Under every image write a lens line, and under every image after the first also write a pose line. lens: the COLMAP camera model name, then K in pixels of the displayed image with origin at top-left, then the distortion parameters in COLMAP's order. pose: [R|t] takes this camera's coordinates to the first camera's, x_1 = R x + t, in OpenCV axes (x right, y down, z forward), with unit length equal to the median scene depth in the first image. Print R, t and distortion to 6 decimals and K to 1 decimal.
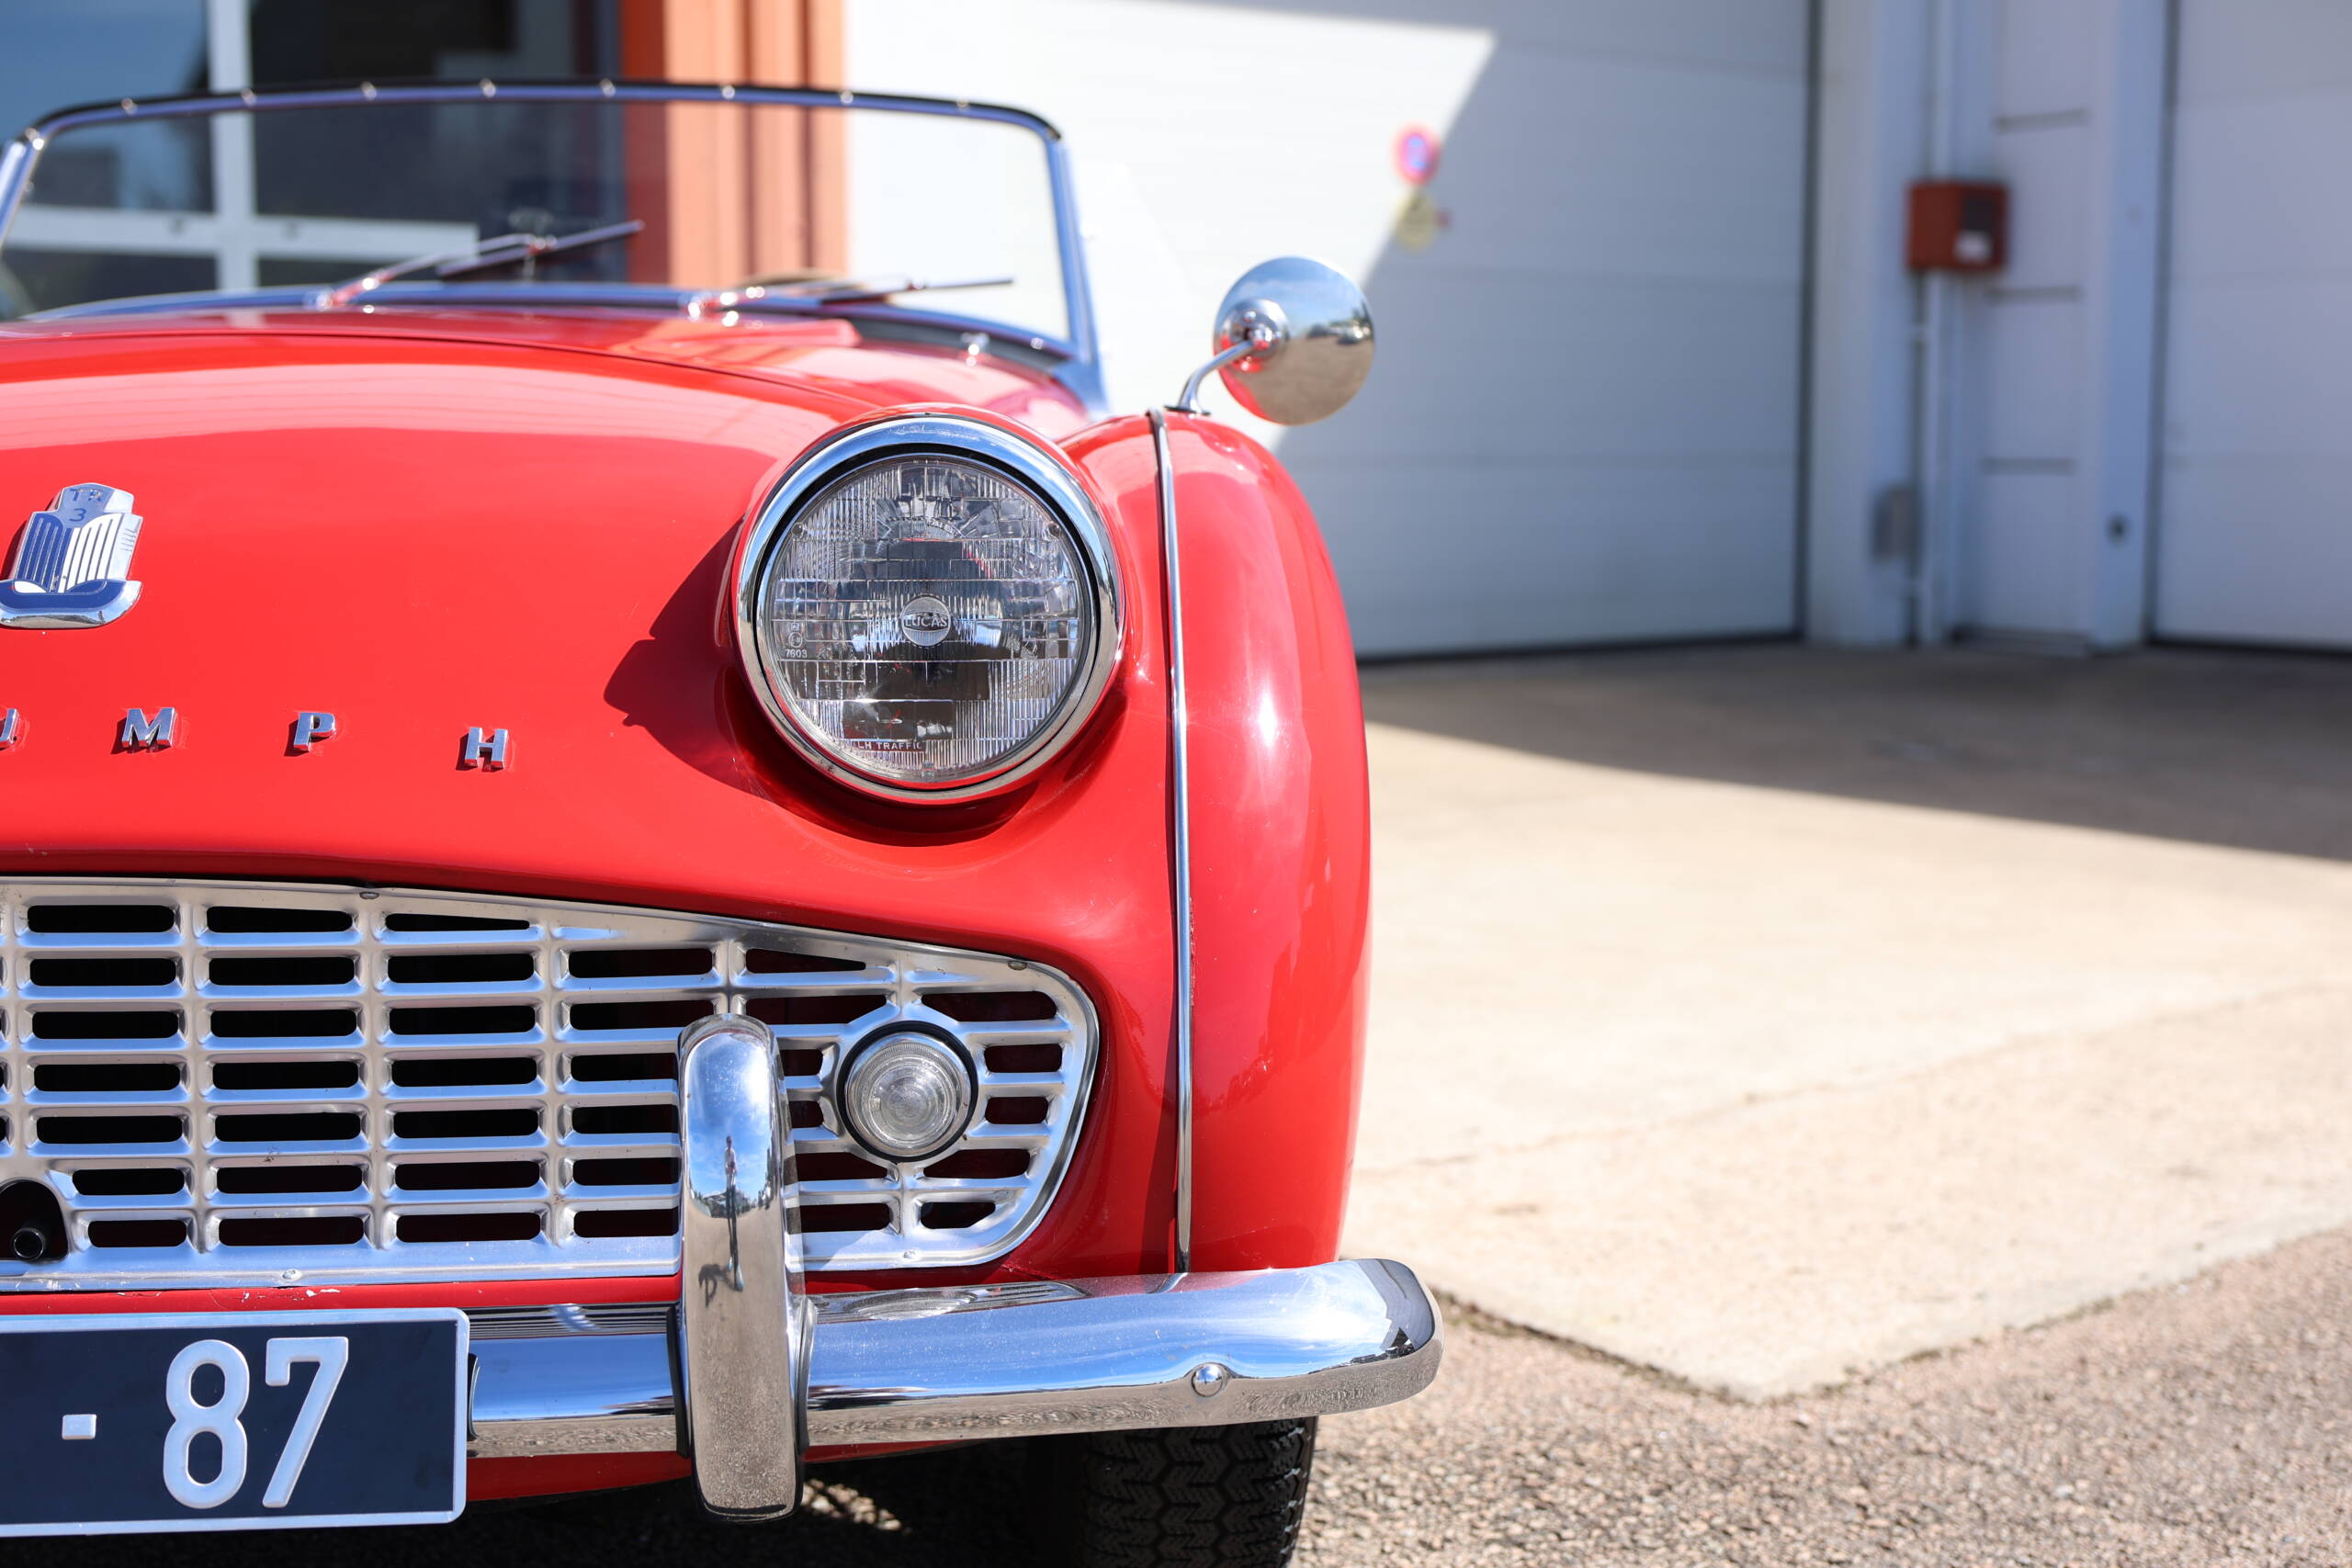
lens RADIAL K [[2816.0, 0, 1176.0], [0, 2816.0, 784.0], [0, 0, 1]] dist [-0.008860, -0.069332]
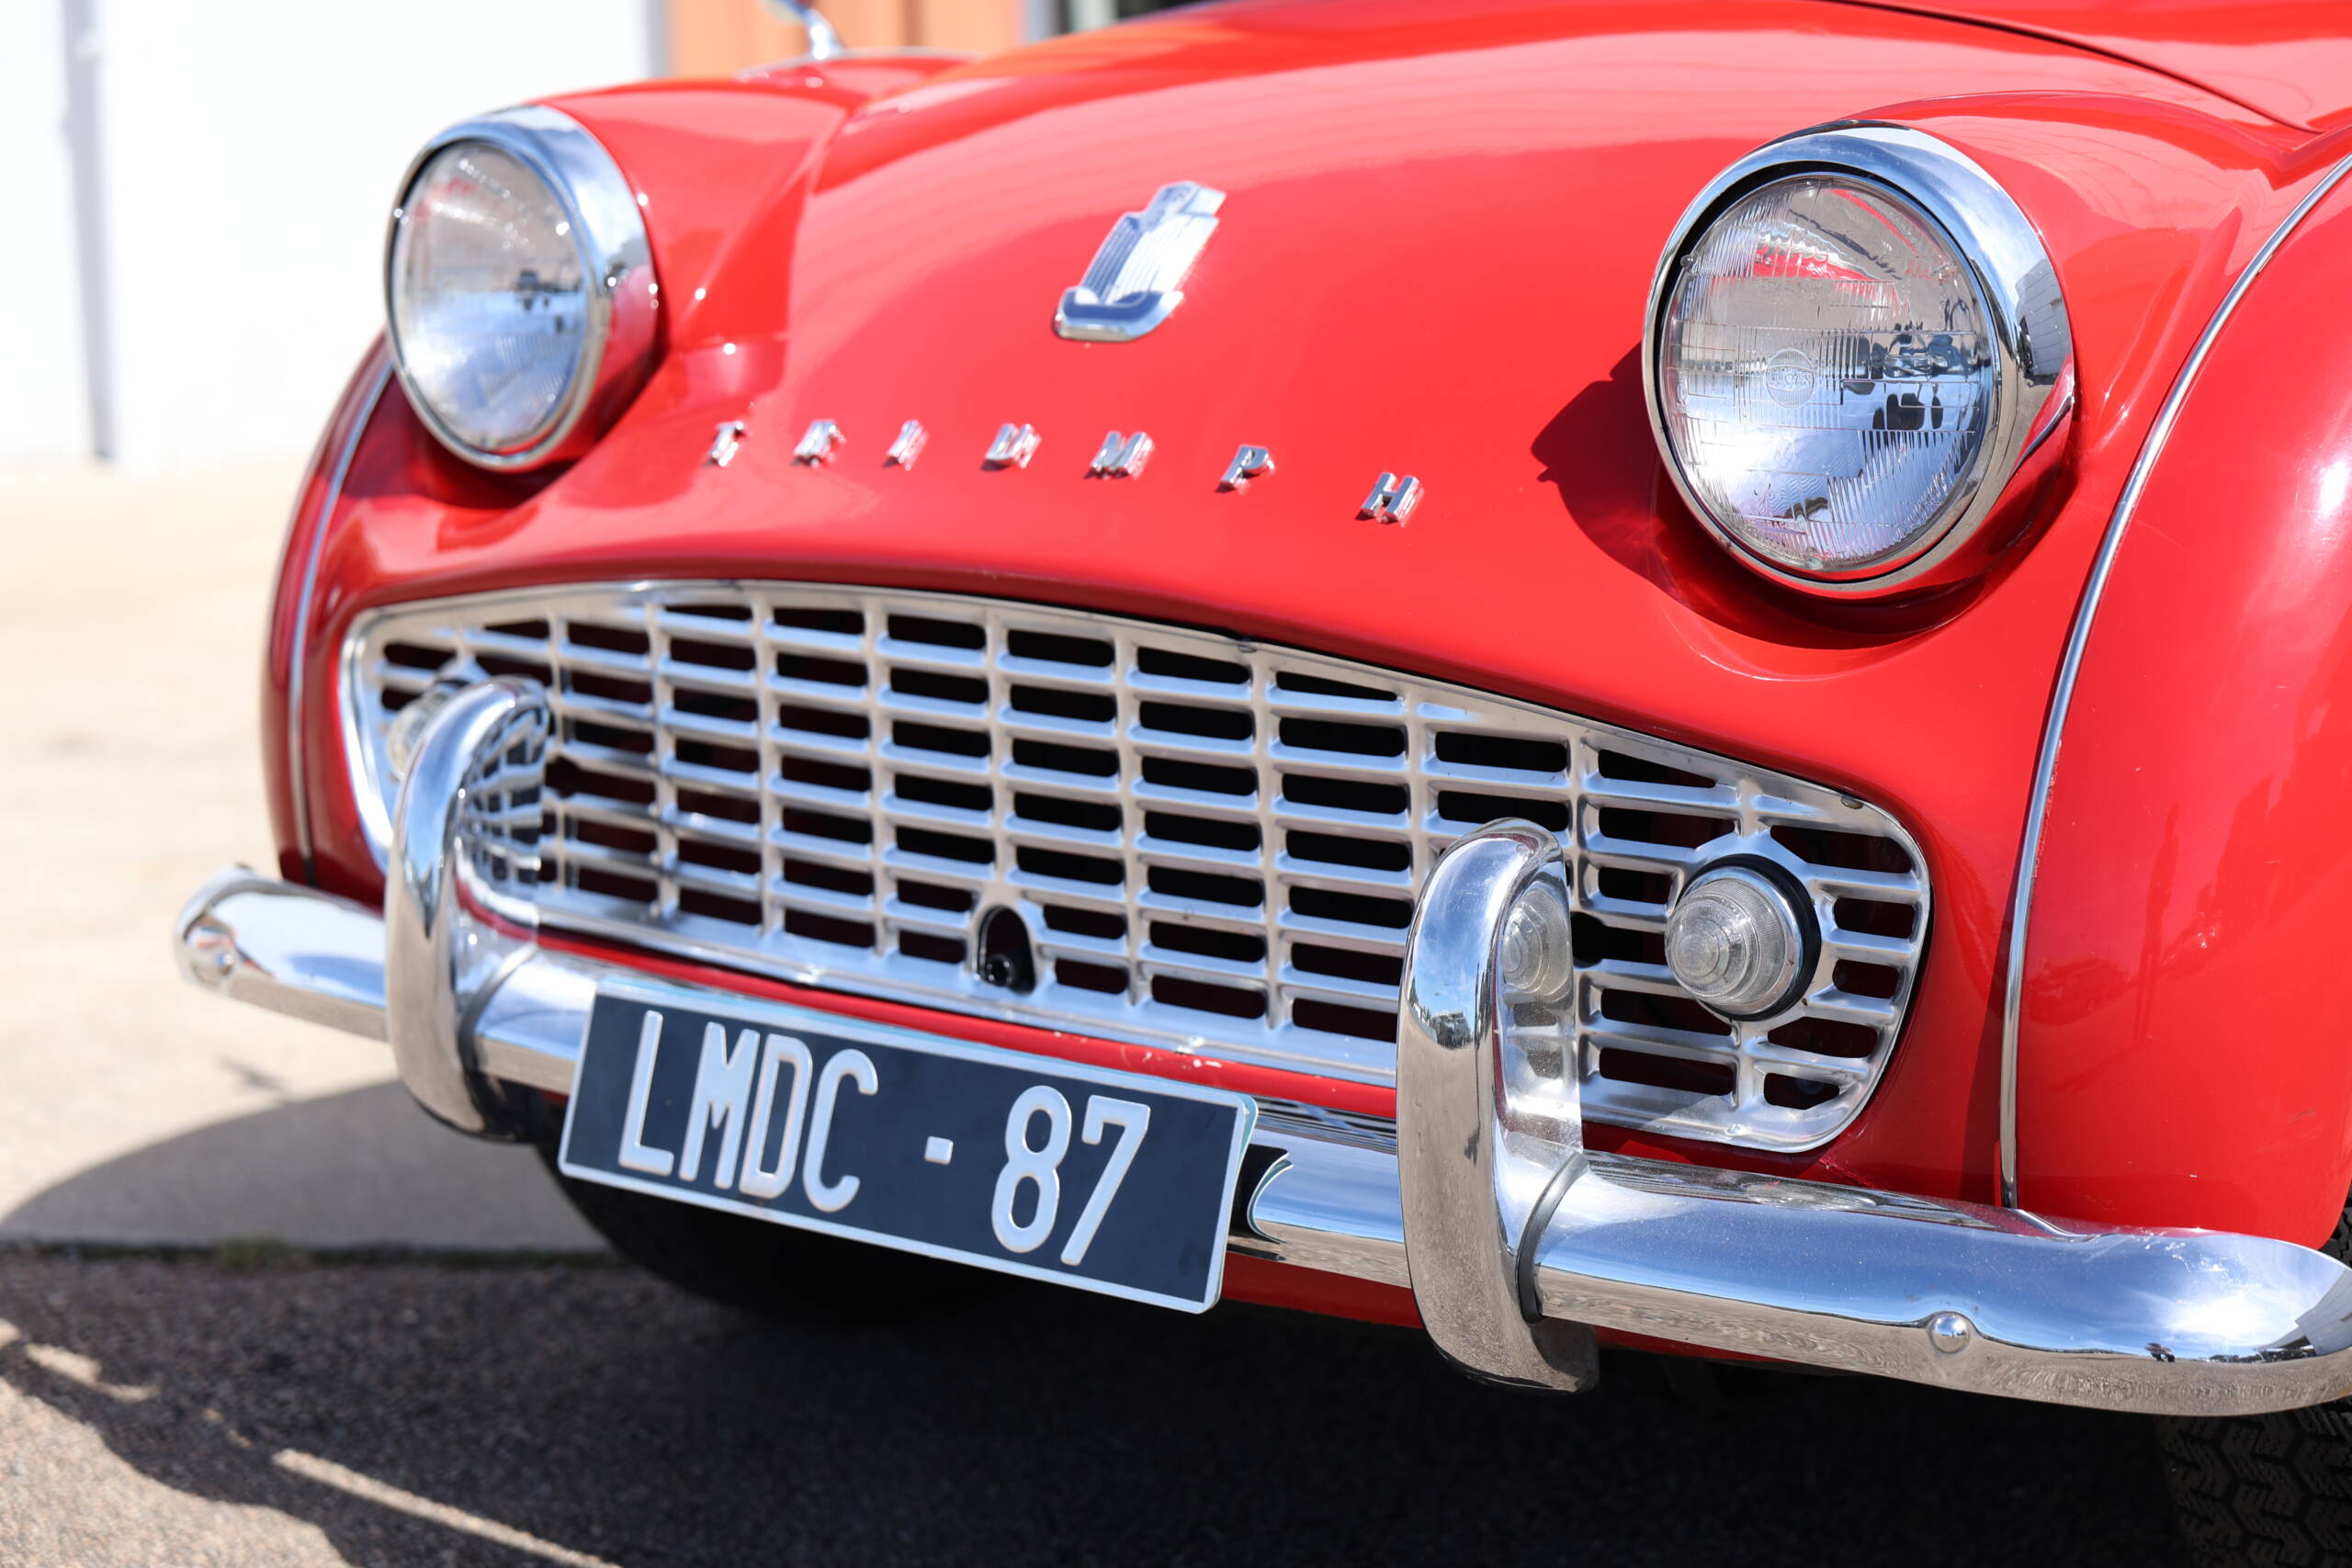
lens RADIAL K [[4682.9, 0, 1176.0], [0, 4682.9, 784.0], [0, 0, 1]] dist [-0.075892, -0.549390]
pose [[0.690426, 0.109702, -0.715037, 0.777170], [-0.048528, 0.993232, 0.105525, -0.075277], [0.721774, -0.038158, 0.691076, -0.086262]]
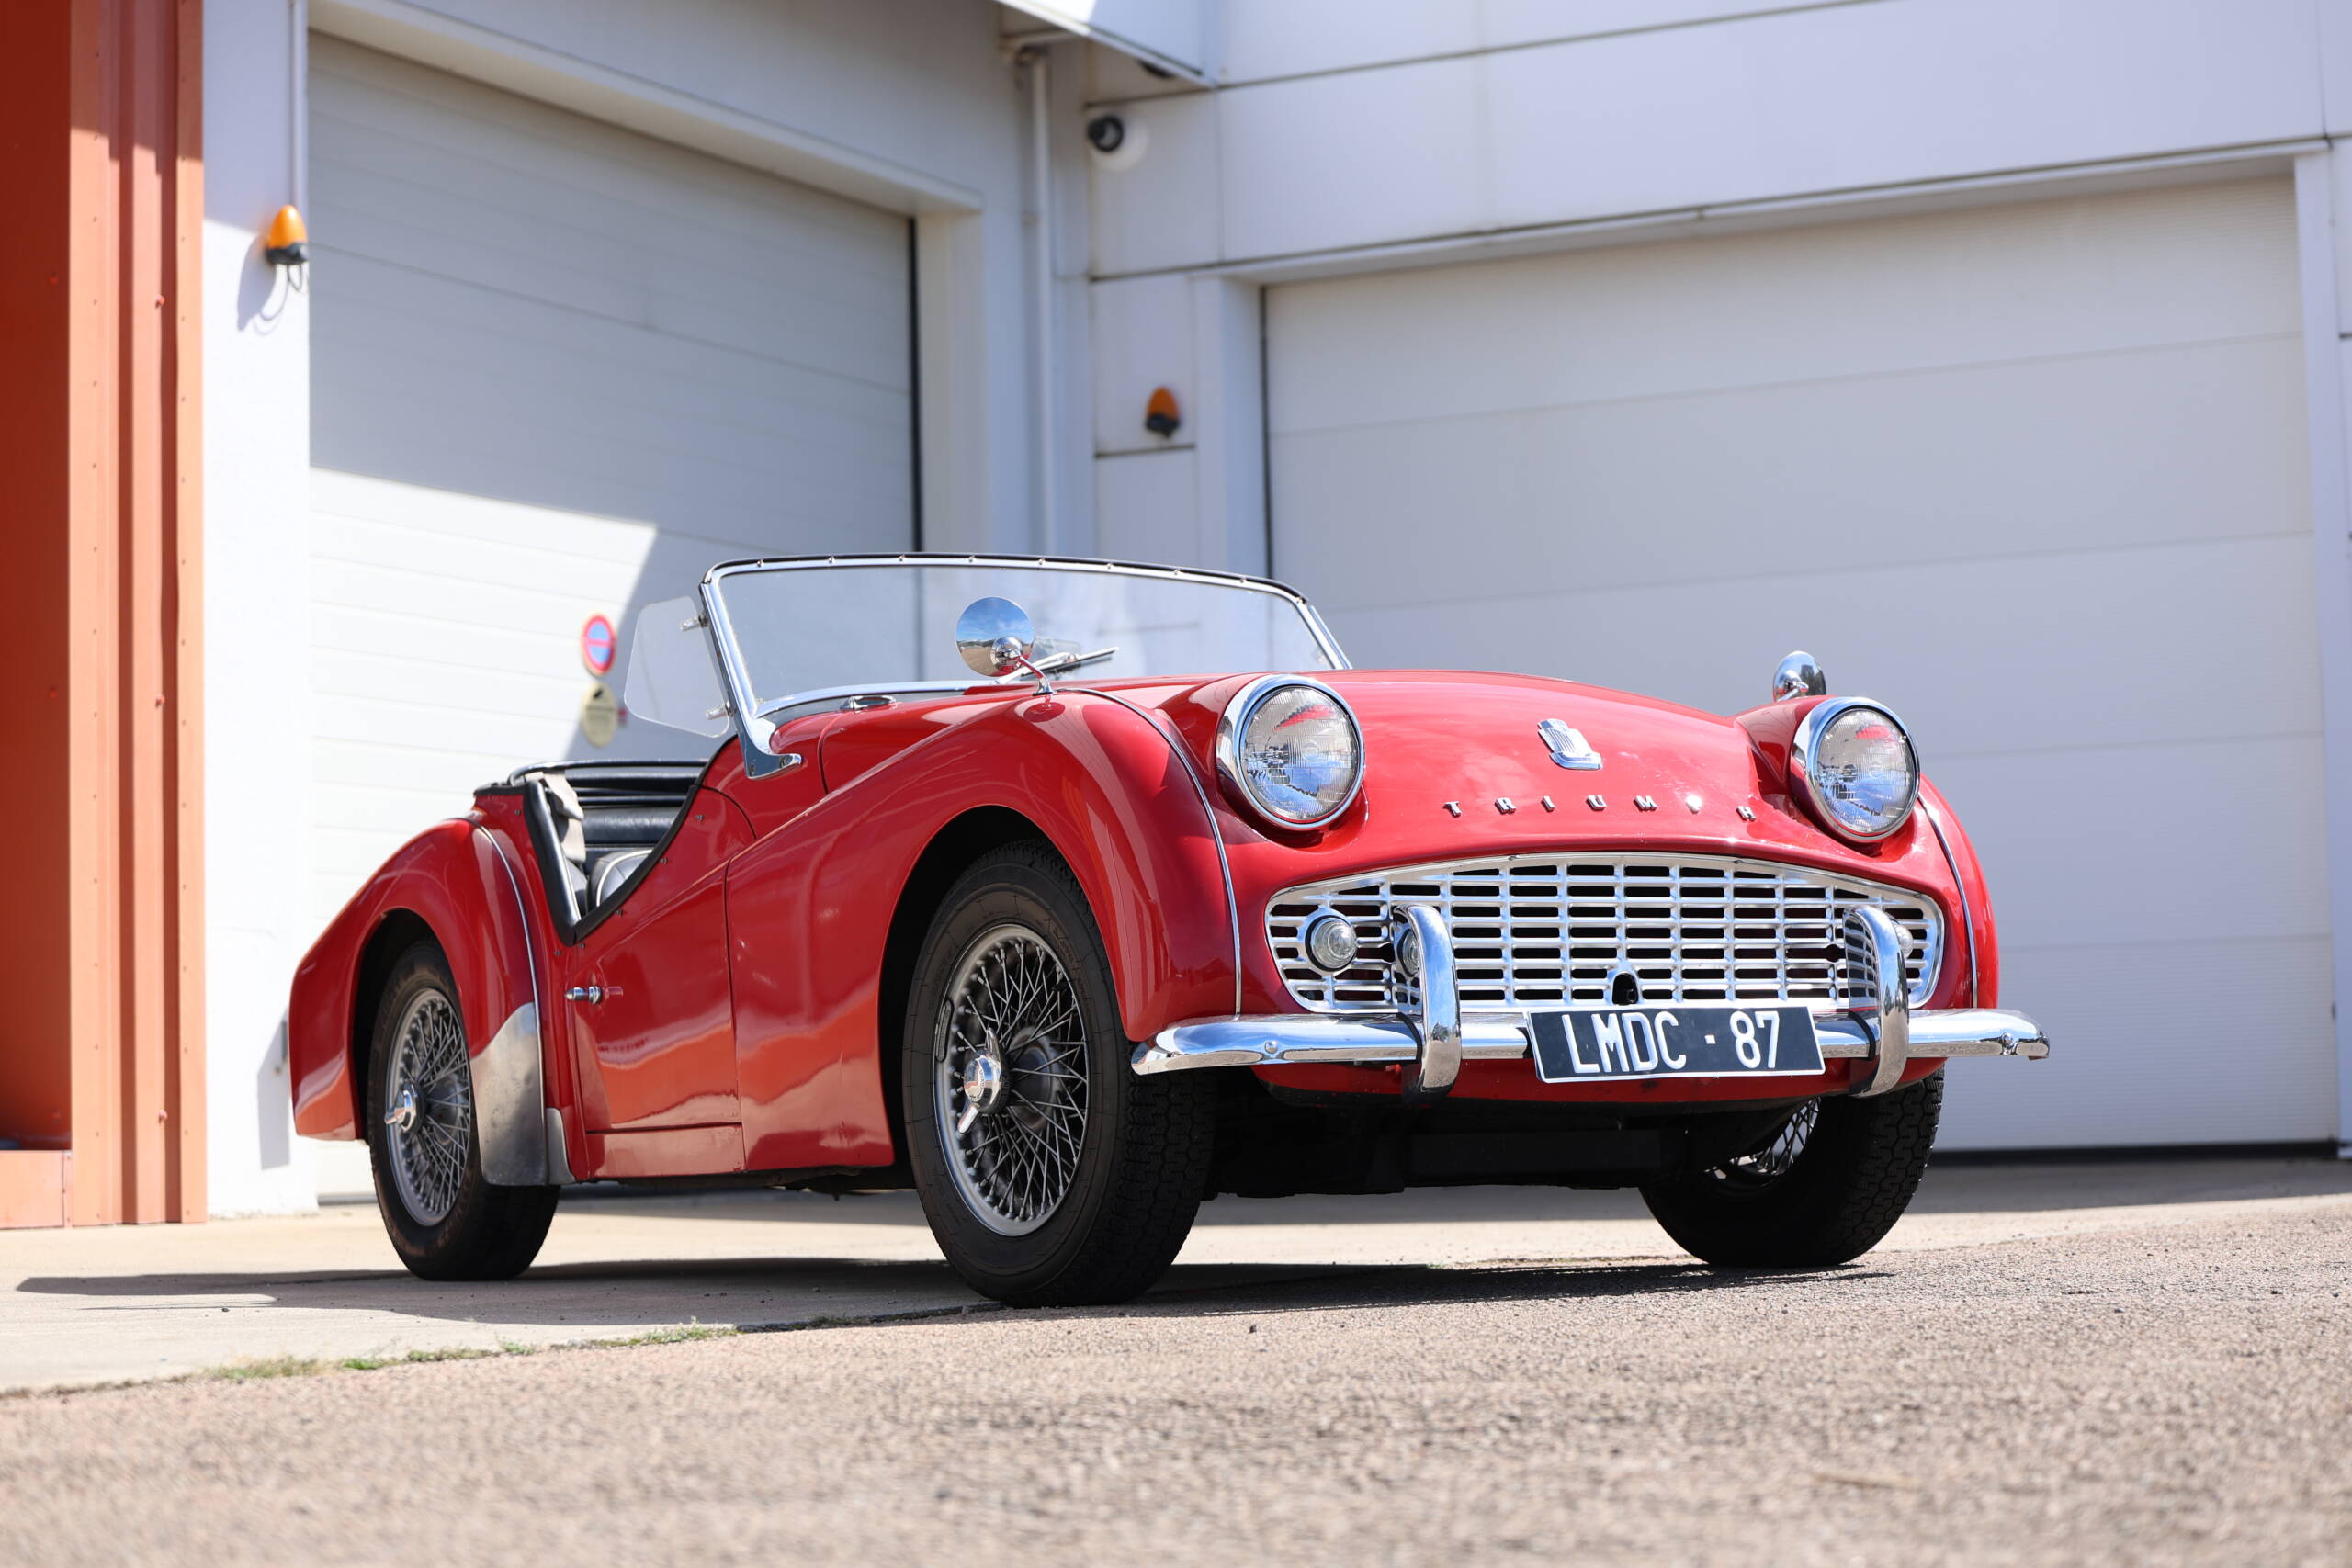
lens RADIAL K [[4682.9, 0, 1176.0], [0, 4682.9, 784.0], [0, 0, 1]] dist [-0.075892, -0.549390]
pose [[0.895375, 0.011744, 0.445158, -2.633868], [0.077199, 0.980423, -0.181141, 0.701937], [-0.438570, 0.196554, 0.876939, -2.572174]]
